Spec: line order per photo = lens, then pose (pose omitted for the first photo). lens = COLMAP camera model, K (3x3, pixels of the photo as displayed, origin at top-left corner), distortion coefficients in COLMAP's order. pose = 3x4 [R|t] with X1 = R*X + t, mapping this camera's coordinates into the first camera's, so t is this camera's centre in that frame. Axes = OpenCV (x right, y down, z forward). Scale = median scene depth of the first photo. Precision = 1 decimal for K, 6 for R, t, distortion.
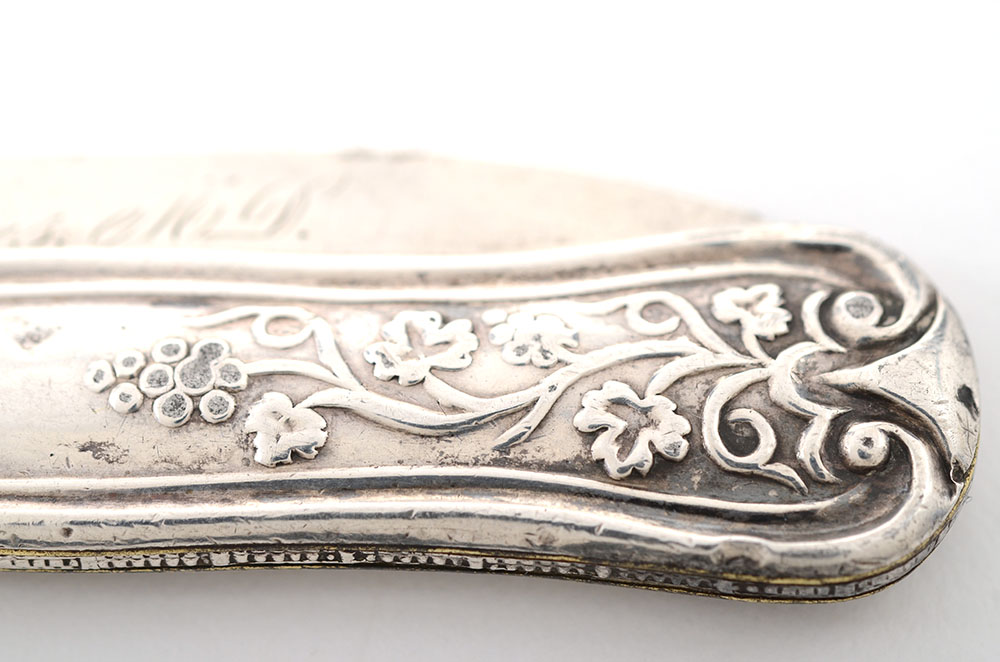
lens RADIAL K [[2897.4, 0, 499.1], [0, 2897.4, 333.3], [0, 0, 1]] dist [-0.109841, 0.000000]
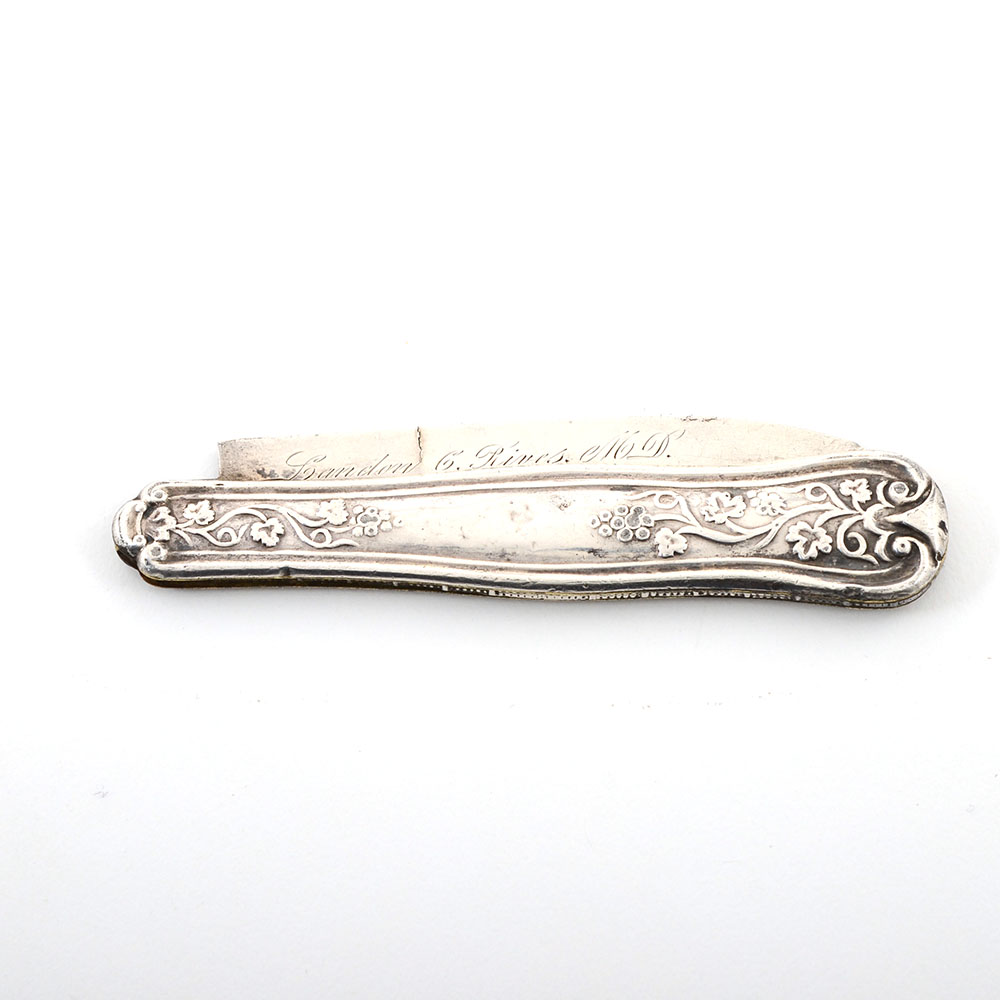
lens RADIAL K [[3498.0, 0, 501.9], [0, 3498.0, 498.3], [0, 0, 1]] dist [-0.184605, 0.000000]
pose [[0.999906, -0.012281, 0.006029, -0.235817], [0.011588, 0.994514, 0.103955, -0.318758], [-0.007273, -0.103875, 0.994564, -1.984124]]
